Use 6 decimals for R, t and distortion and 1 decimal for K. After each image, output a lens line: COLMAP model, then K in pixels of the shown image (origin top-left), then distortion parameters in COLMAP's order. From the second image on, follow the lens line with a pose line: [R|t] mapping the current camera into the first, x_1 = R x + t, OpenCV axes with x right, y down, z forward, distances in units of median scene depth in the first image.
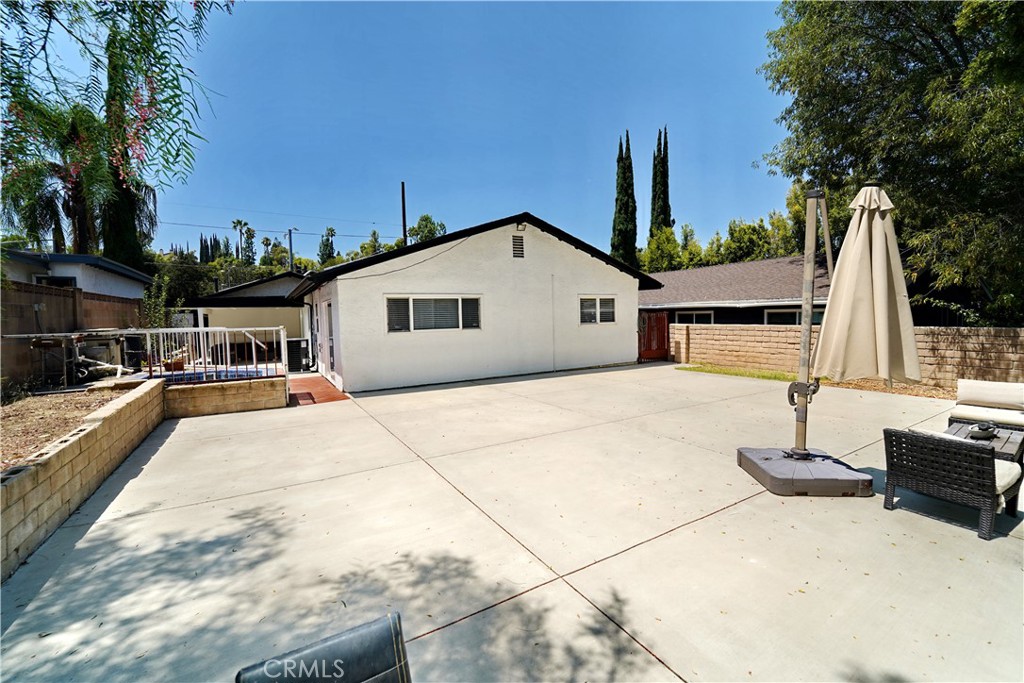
lens RADIAL K [[421.6, 0, 517.3], [0, 421.6, 339.9], [0, 0, 1]] dist [-0.024456, 0.001163]
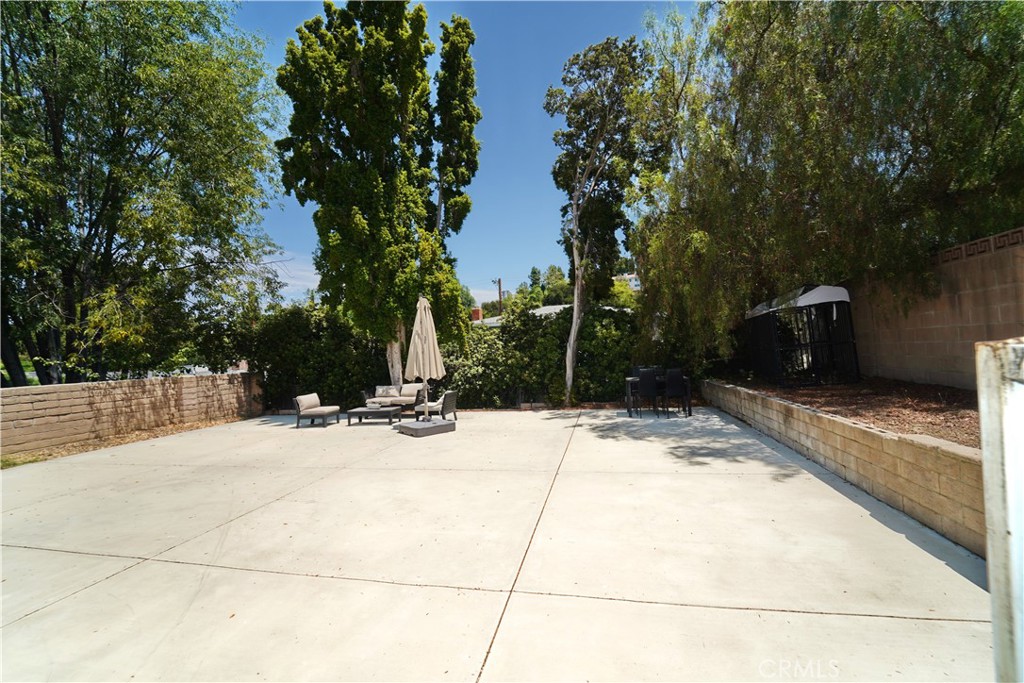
lens RADIAL K [[421.6, 0, 515.7], [0, 421.6, 345.5], [0, 0, 1]] dist [-0.024456, 0.001163]
pose [[-0.723250, 0.058881, 0.688072, -1.239483], [0.099115, 0.994894, 0.019045, -0.092384], [-0.683437, 0.081973, -0.725393, 2.495876]]
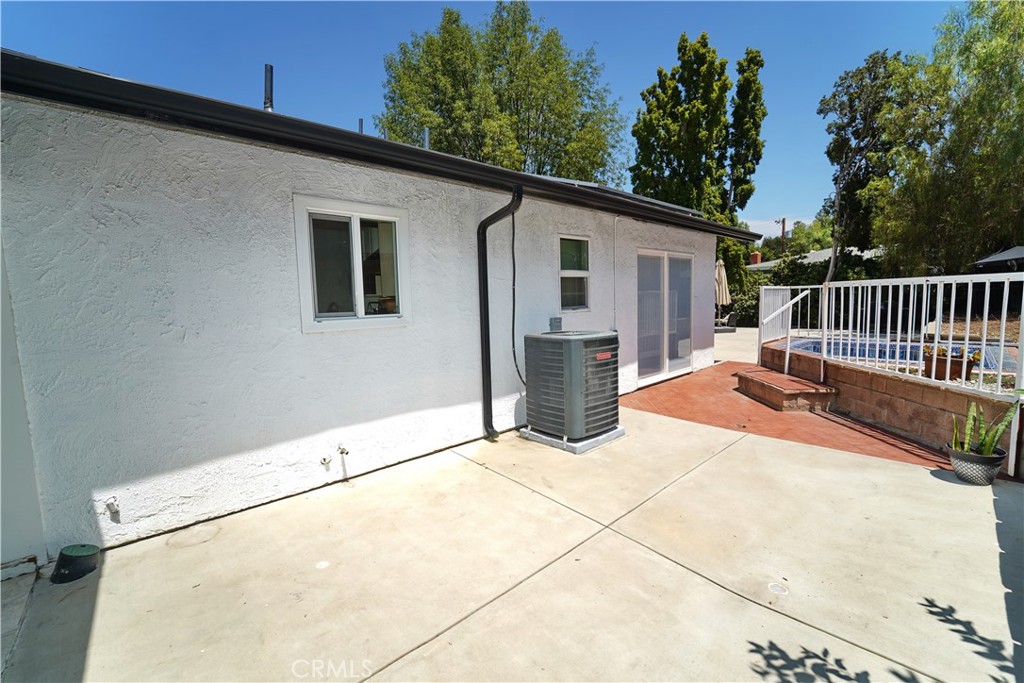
lens RADIAL K [[421.6, 0, 515.9], [0, 421.6, 342.4], [0, 0, 1]] dist [-0.024456, 0.001163]
pose [[-0.200311, -0.073472, 0.976974, -3.406966], [0.095346, 0.990989, 0.094075, -0.143733], [-0.975082, 0.111995, -0.191501, 4.348179]]
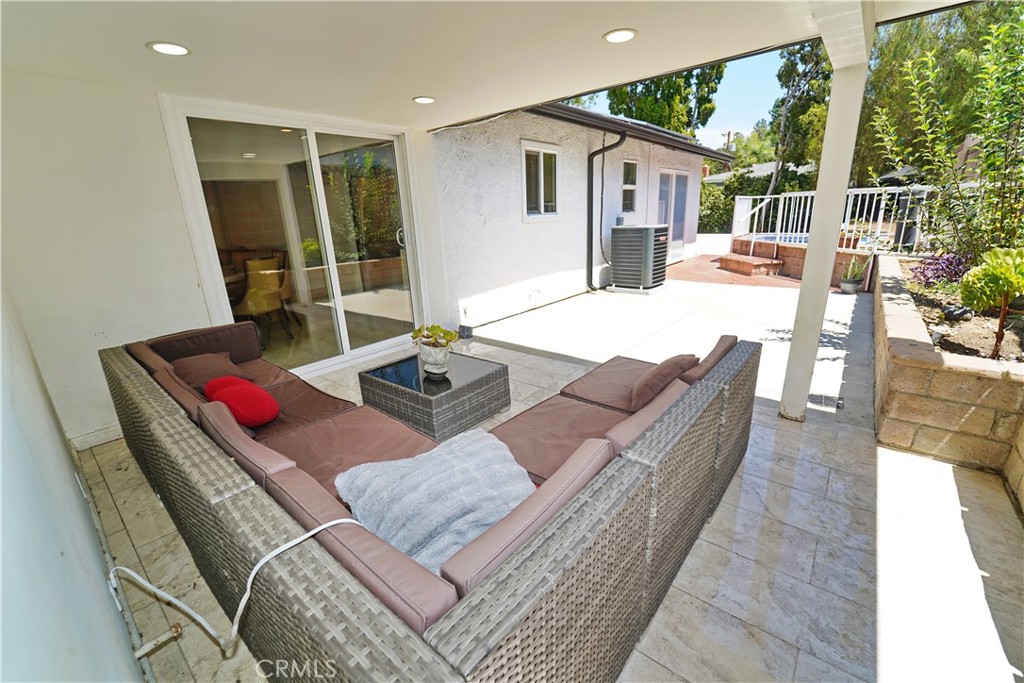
lens RADIAL K [[421.6, 0, 514.3], [0, 421.6, 342.7], [0, 0, 1]] dist [-0.024456, 0.001163]
pose [[-0.329321, -0.248498, 0.910932, -4.083072], [0.105487, 0.949025, 0.297025, -0.169642], [-0.938307, 0.193908, -0.286320, 5.321456]]
